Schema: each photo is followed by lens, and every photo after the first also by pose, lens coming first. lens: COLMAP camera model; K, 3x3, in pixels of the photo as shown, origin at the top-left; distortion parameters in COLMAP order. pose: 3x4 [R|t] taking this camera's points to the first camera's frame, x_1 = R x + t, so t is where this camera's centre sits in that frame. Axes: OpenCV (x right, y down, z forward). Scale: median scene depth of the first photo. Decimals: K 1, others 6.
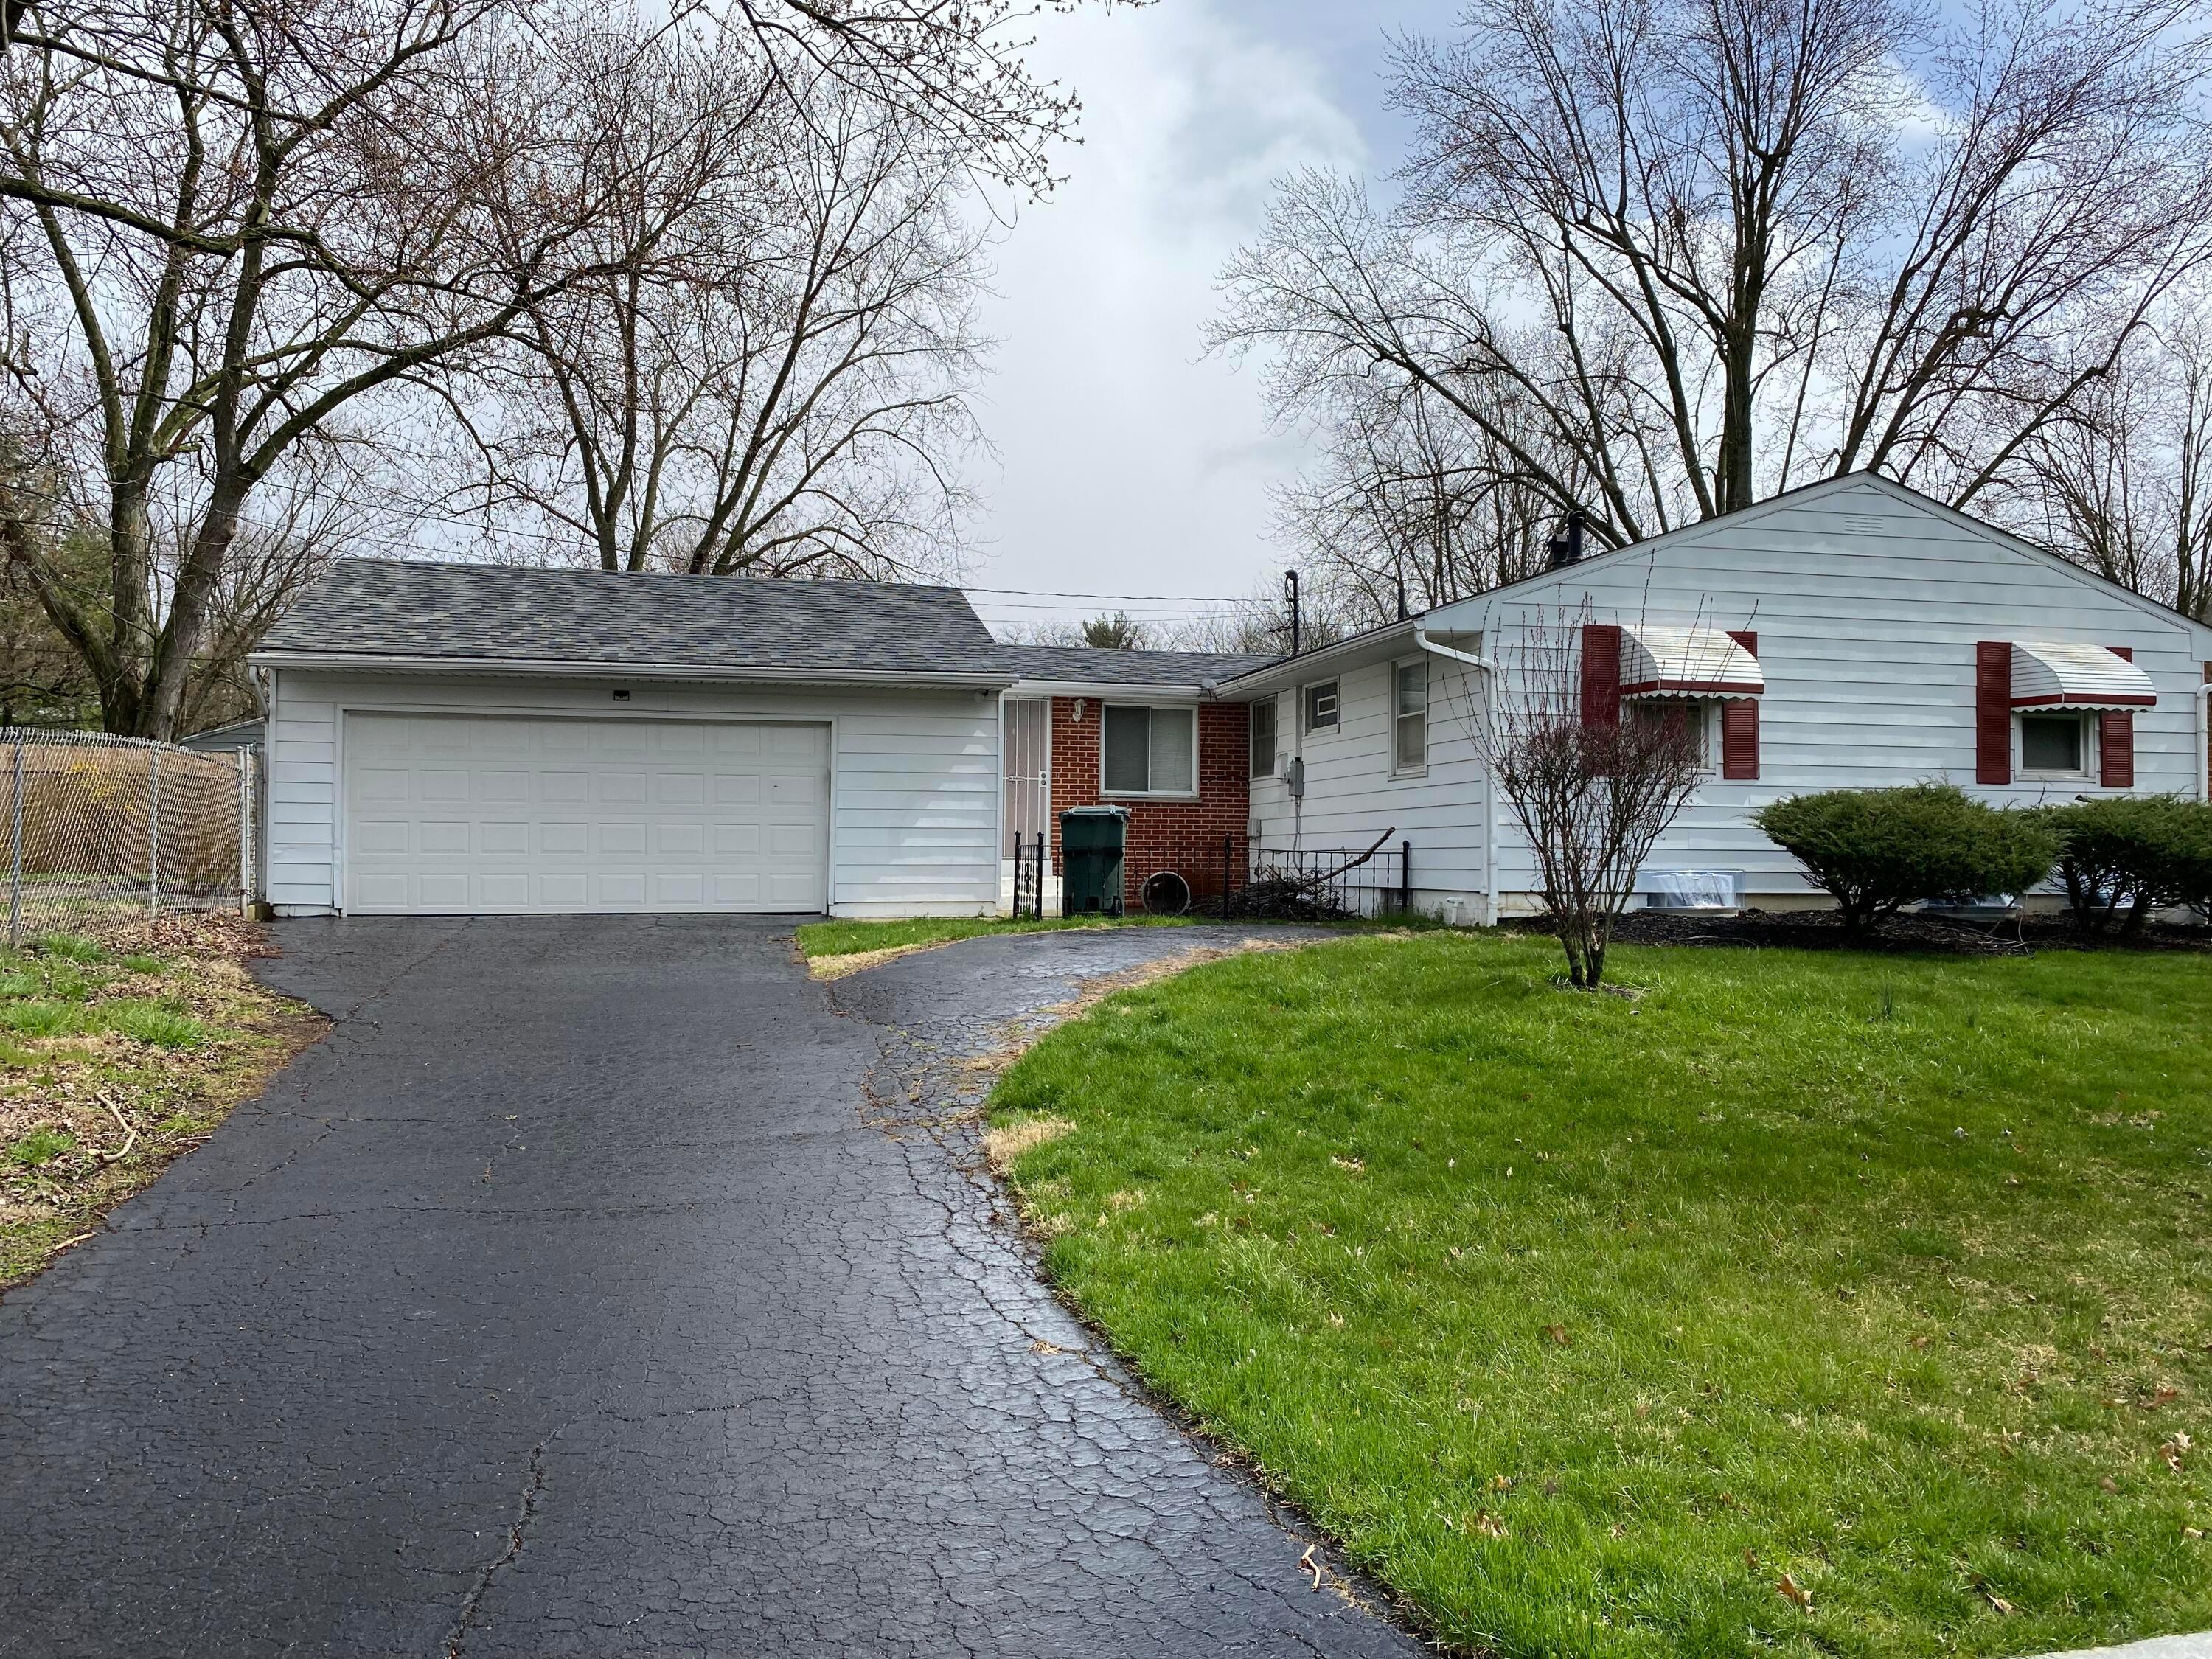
lens RADIAL K [[1665.0, 0, 1107.8], [0, 1665.0, 833.2], [0, 0, 1]] dist [0.021527, -0.027392]
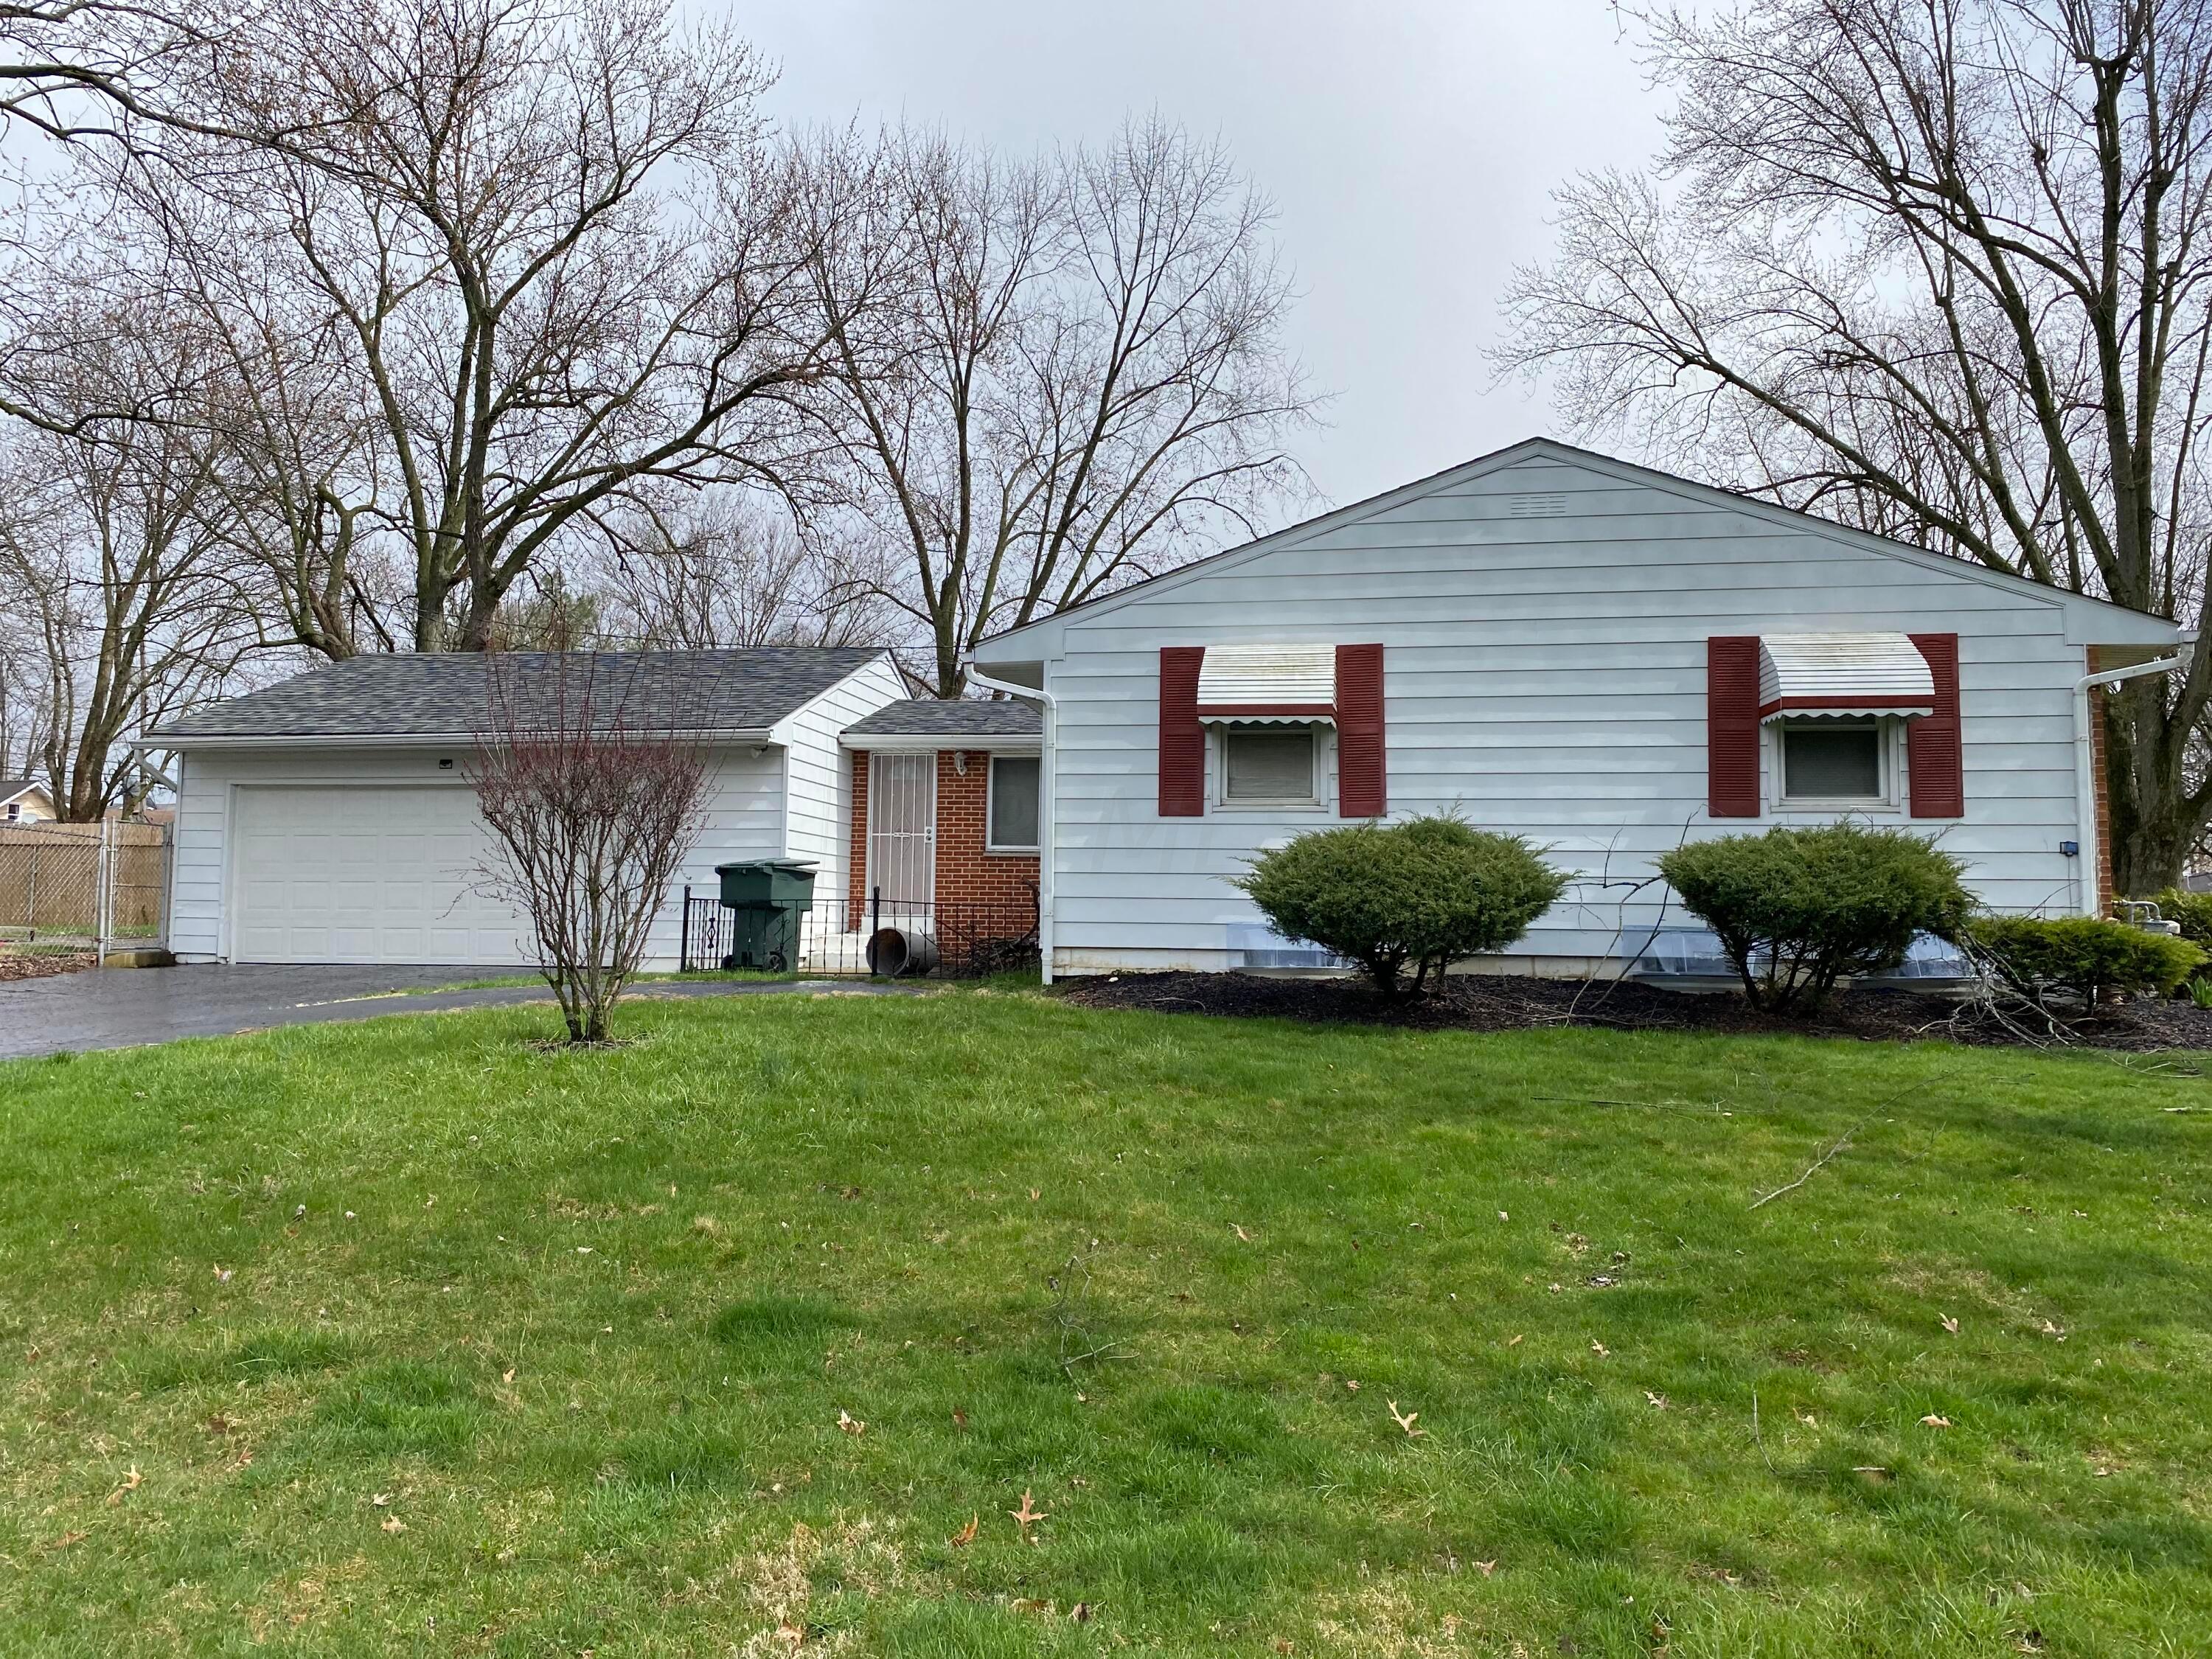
lens RADIAL K [[1665.0, 0, 1109.8], [0, 1665.0, 832.4], [0, 0, 1]] dist [0.021527, -0.027392]
pose [[0.925802, -0.019253, -0.377518, 0.543732], [0.003442, 0.999090, -0.042511, 0.010472], [0.377993, 0.038058, 0.925026, 0.158284]]
